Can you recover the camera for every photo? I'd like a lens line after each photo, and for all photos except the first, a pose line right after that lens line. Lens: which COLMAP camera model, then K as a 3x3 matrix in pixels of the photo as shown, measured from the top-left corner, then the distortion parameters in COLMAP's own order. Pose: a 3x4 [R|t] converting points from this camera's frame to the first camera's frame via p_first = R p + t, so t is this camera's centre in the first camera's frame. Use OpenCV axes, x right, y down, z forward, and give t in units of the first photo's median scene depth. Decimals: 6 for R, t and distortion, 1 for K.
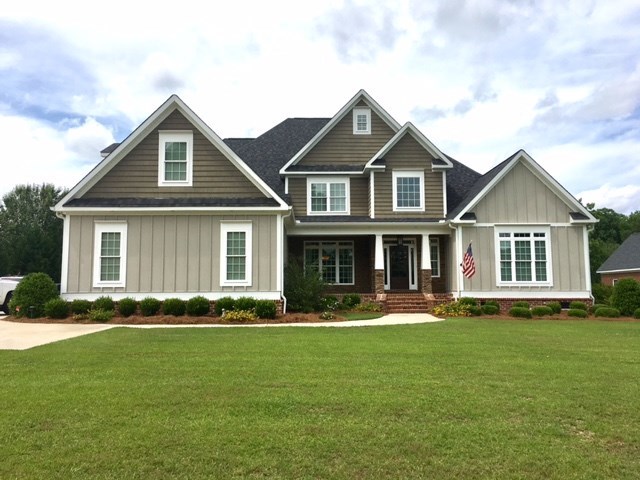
lens RADIAL K [[520.6, 0, 320.0], [0, 520.6, 240.0], [0, 0, 1]] dist [0.051782, 0.001752]
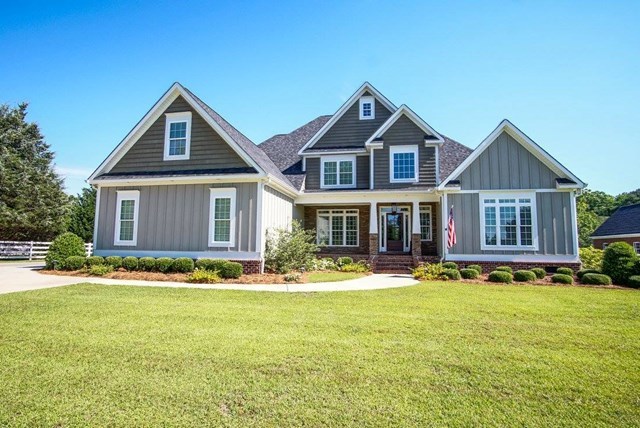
lens RADIAL K [[340.0, 0, 320.0], [0, 340.0, 214.0], [0, 0, 1]] dist [-0.026770, 0.000216]
pose [[0.980720, -0.003567, -0.195384, 0.151740], [0.002985, 0.999990, -0.003273, 0.017134], [0.195393, 0.002626, 0.980721, 0.271751]]
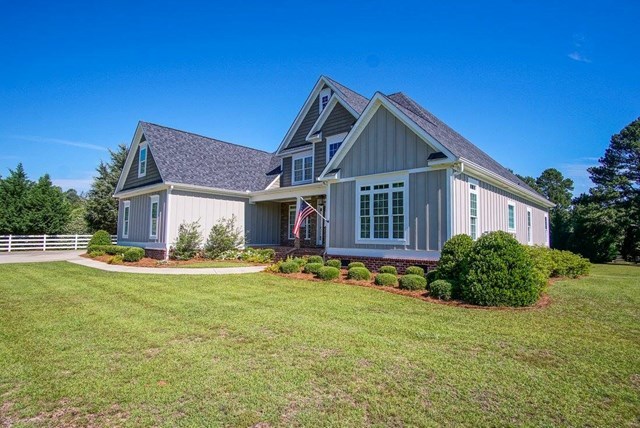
lens RADIAL K [[340.0, 0, 320.0], [0, 340.0, 214.0], [0, 0, 1]] dist [-0.026770, 0.000216]
pose [[0.744002, -0.033448, -0.667340, 0.691022], [0.043742, 0.999042, -0.001306, 0.032566], [0.666744, -0.028219, 0.744752, 0.500127]]
